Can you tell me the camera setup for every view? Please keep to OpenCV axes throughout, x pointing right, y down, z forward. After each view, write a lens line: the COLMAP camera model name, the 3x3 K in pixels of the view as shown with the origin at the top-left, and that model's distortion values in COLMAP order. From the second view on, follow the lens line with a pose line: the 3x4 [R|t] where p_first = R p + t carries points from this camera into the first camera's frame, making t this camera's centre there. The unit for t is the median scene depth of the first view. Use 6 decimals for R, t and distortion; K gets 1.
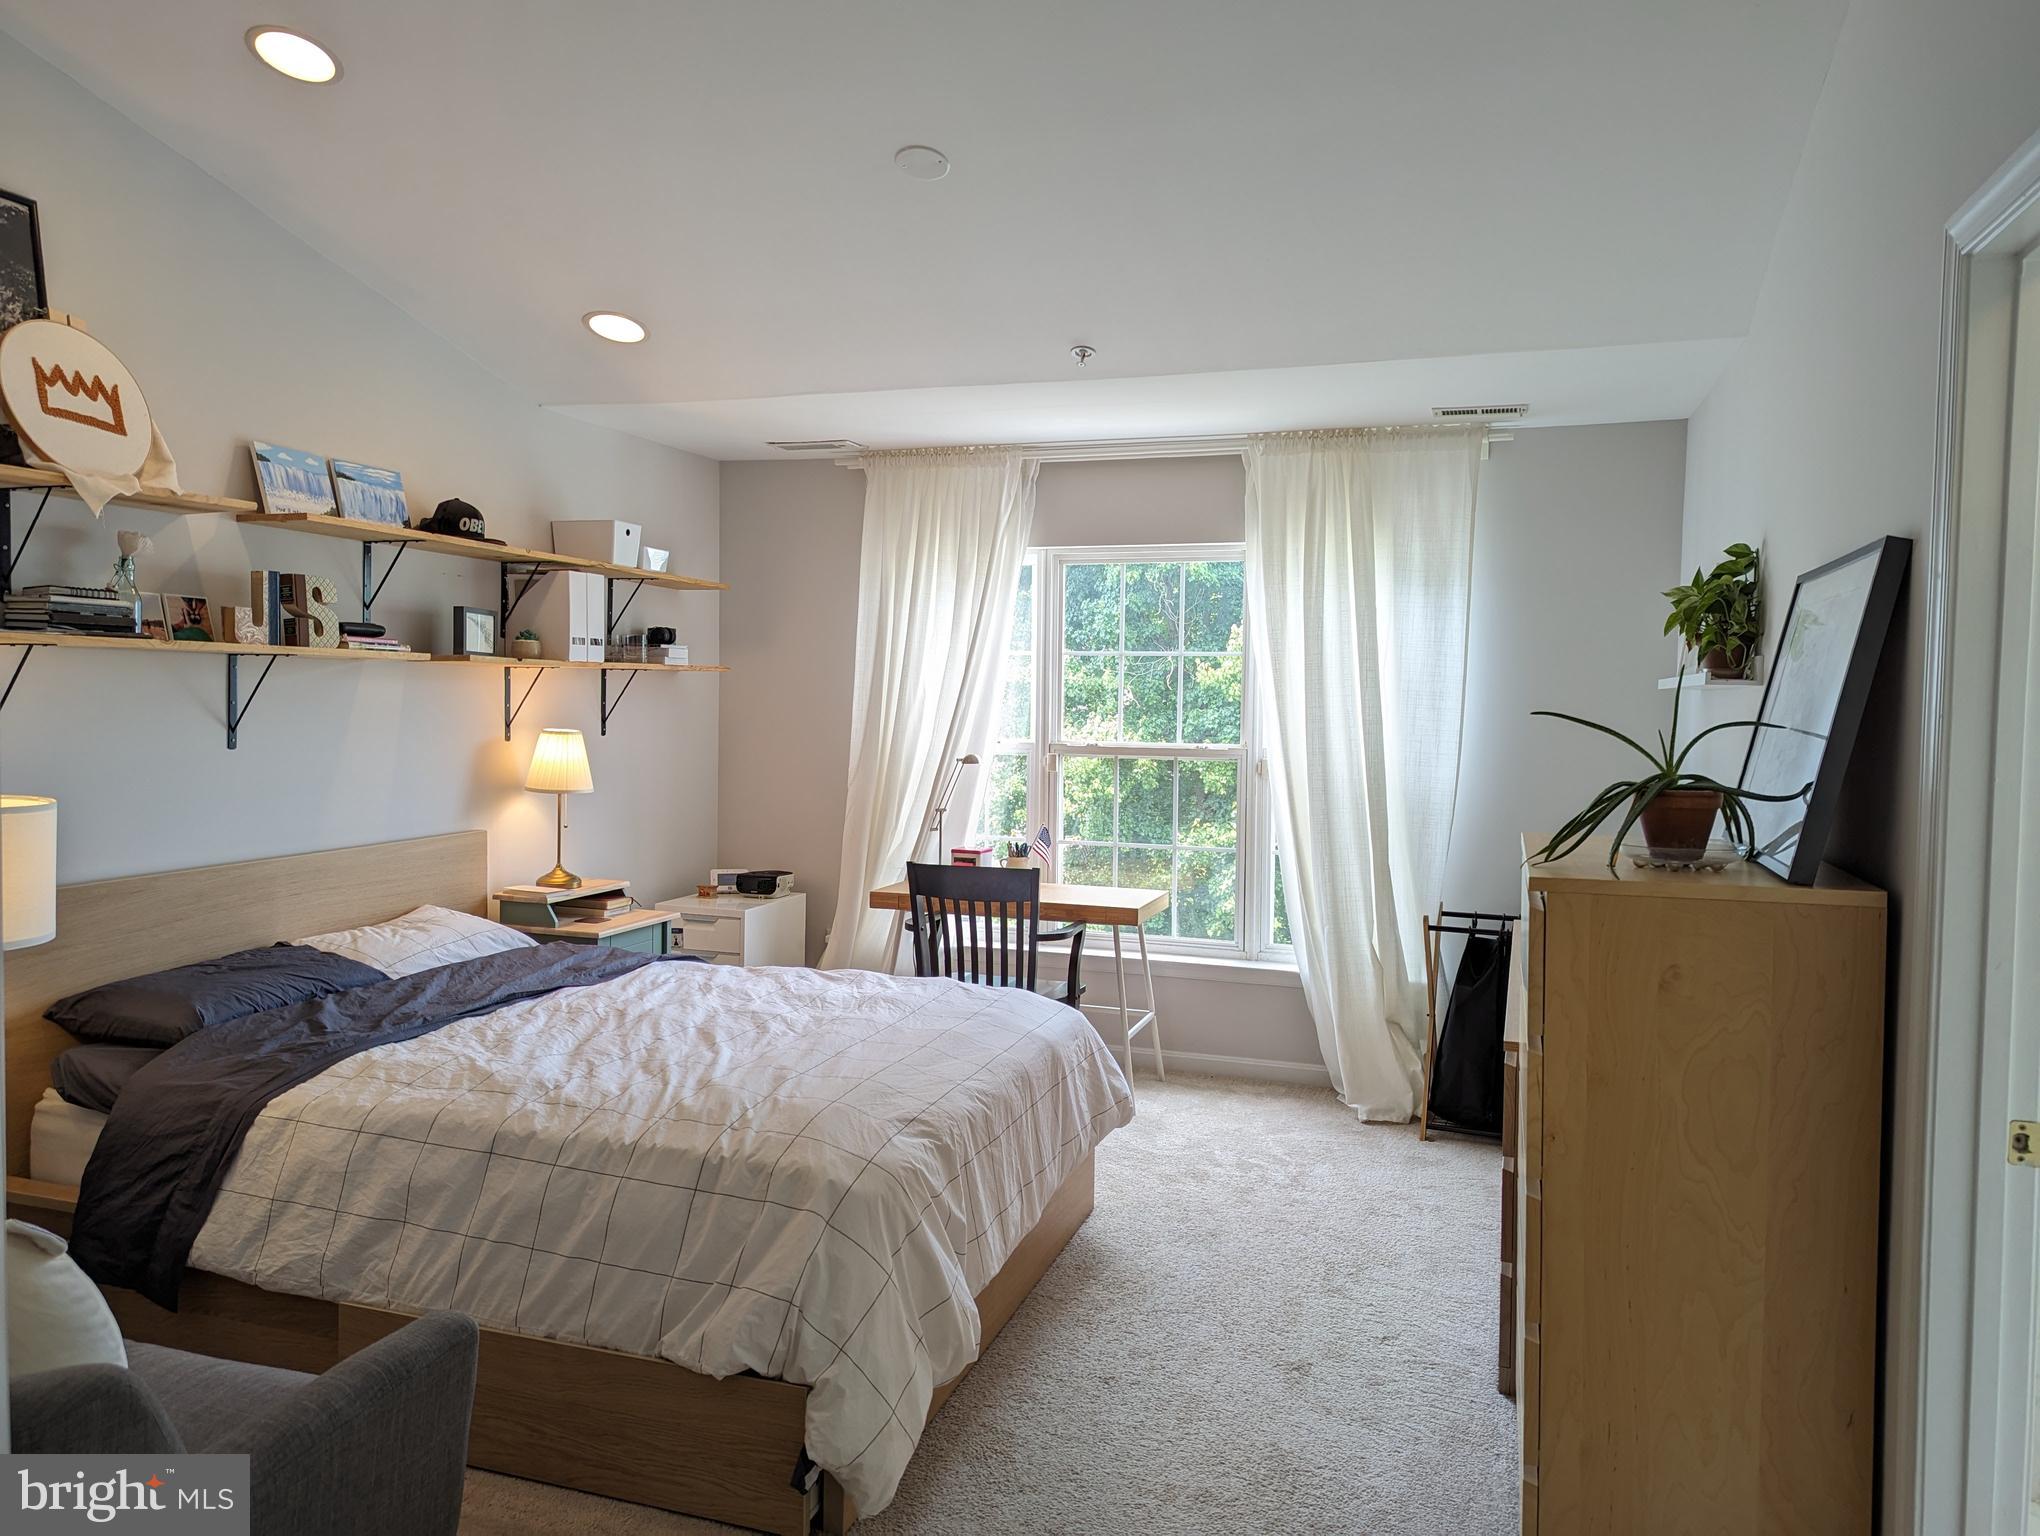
lens RADIAL K [[1432.9, 0, 1022.5], [0, 1432.9, 760.1], [0, 0, 1]] dist [0.047871, -0.034859]
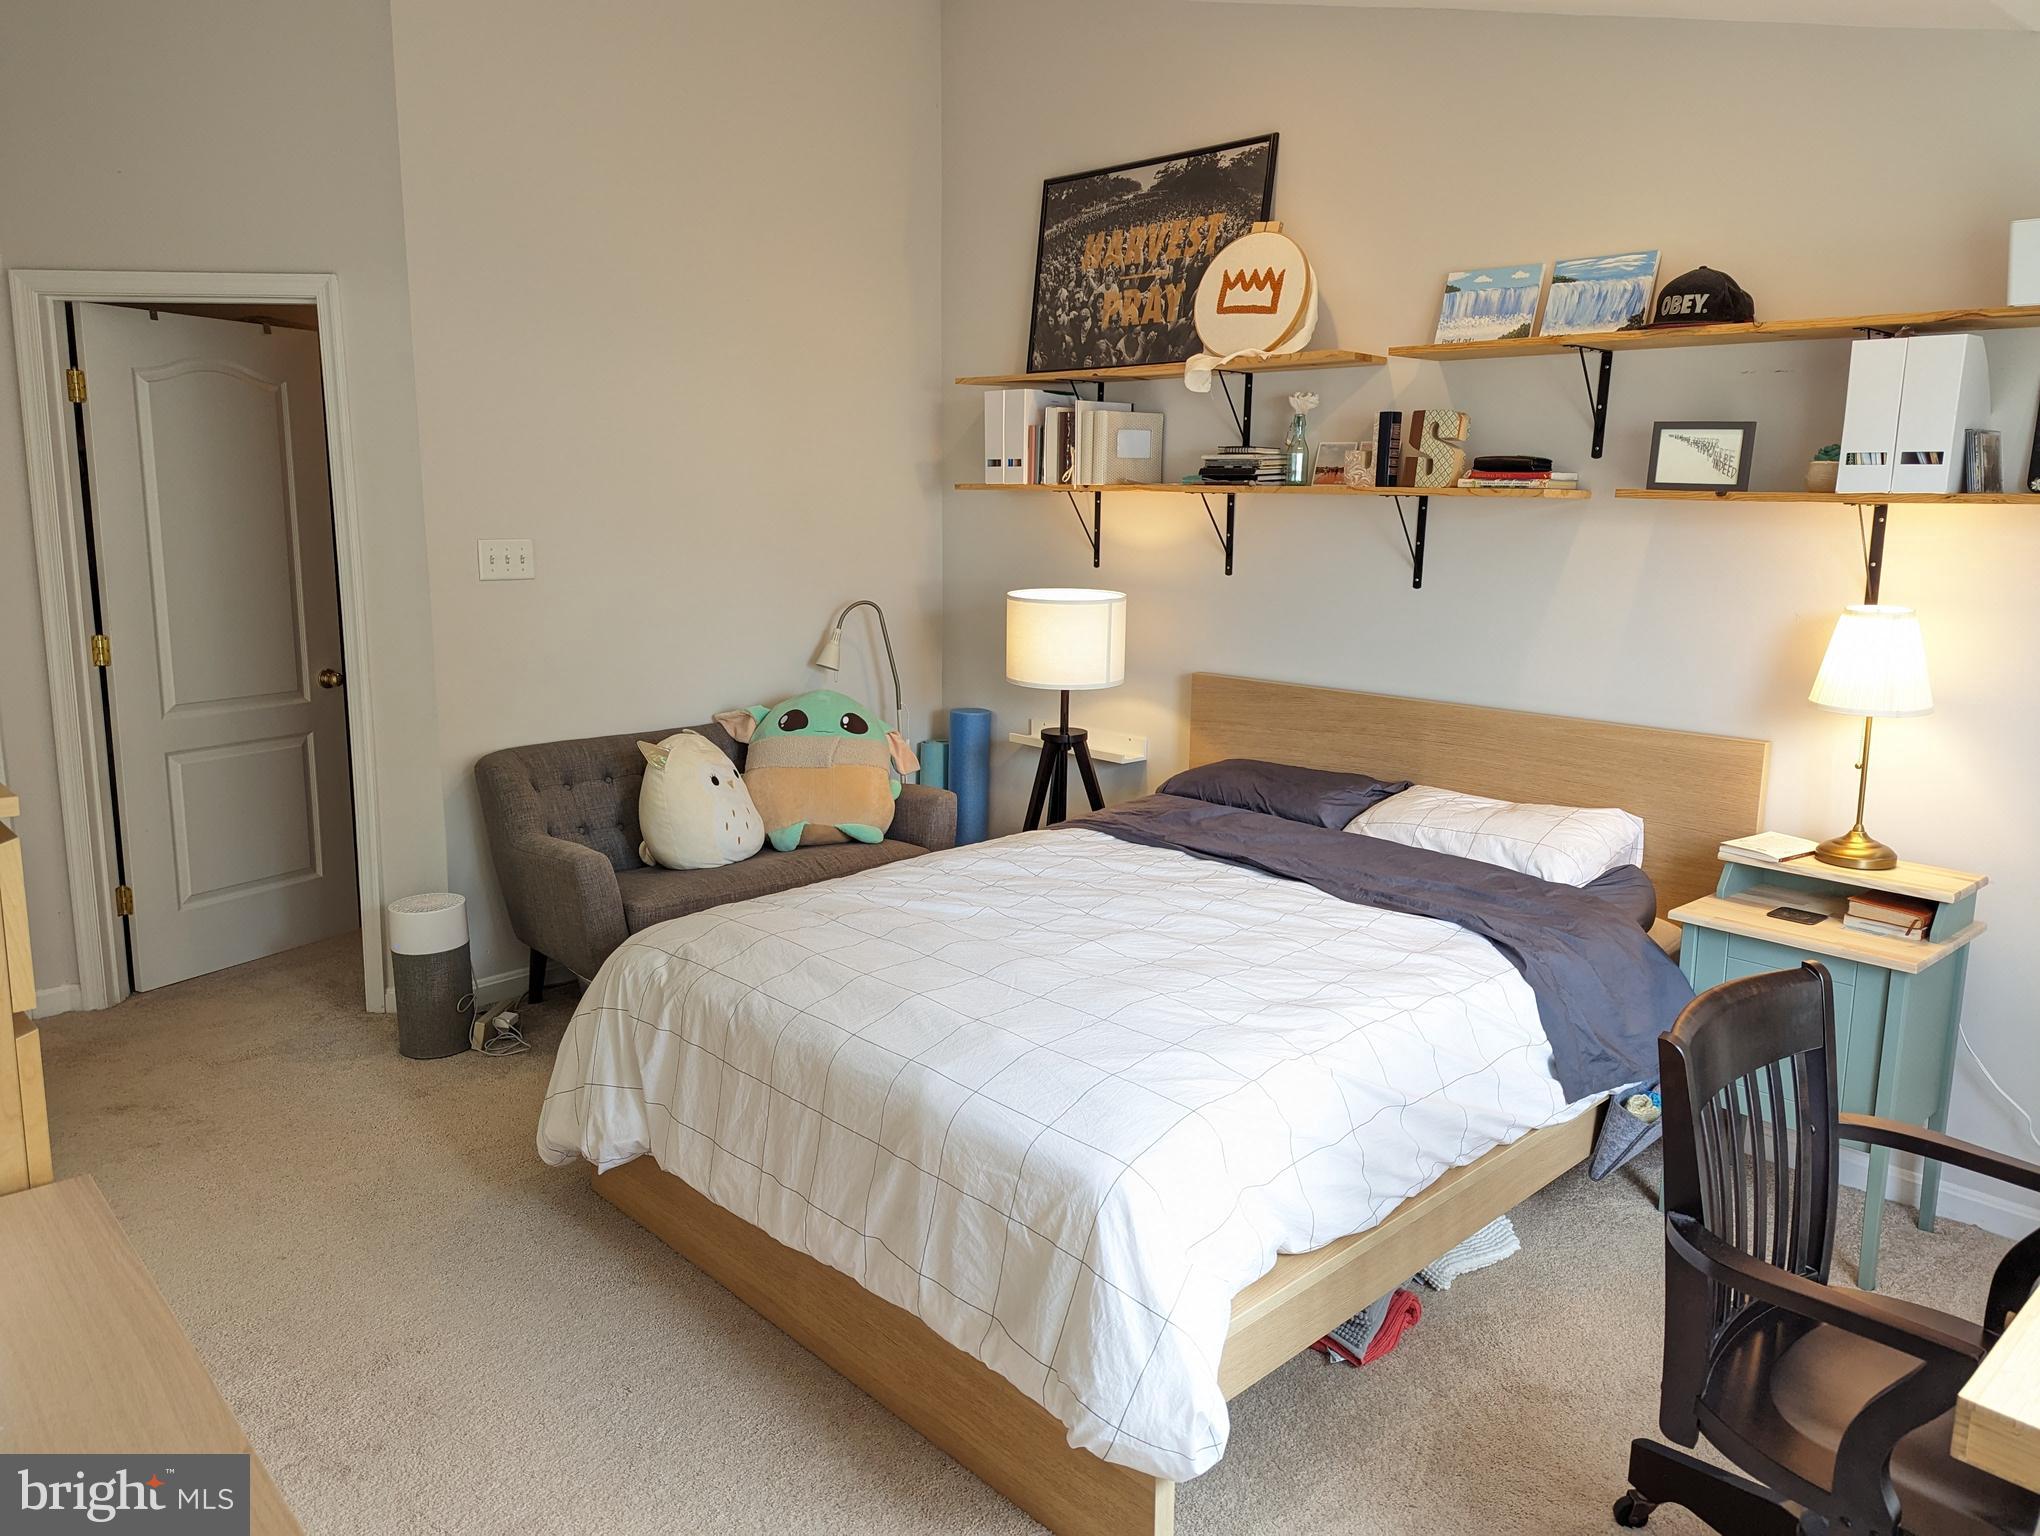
lens RADIAL K [[1432.9, 0, 1023.5], [0, 1432.9, 770.0], [0, 0, 1]] dist [0.047871, -0.034859]
pose [[-0.448241, 0.119133, -0.885939, 0.538559], [-0.086539, 0.980641, 0.175652, -0.040679], [0.889714, 0.155403, -0.429254, 1.288394]]
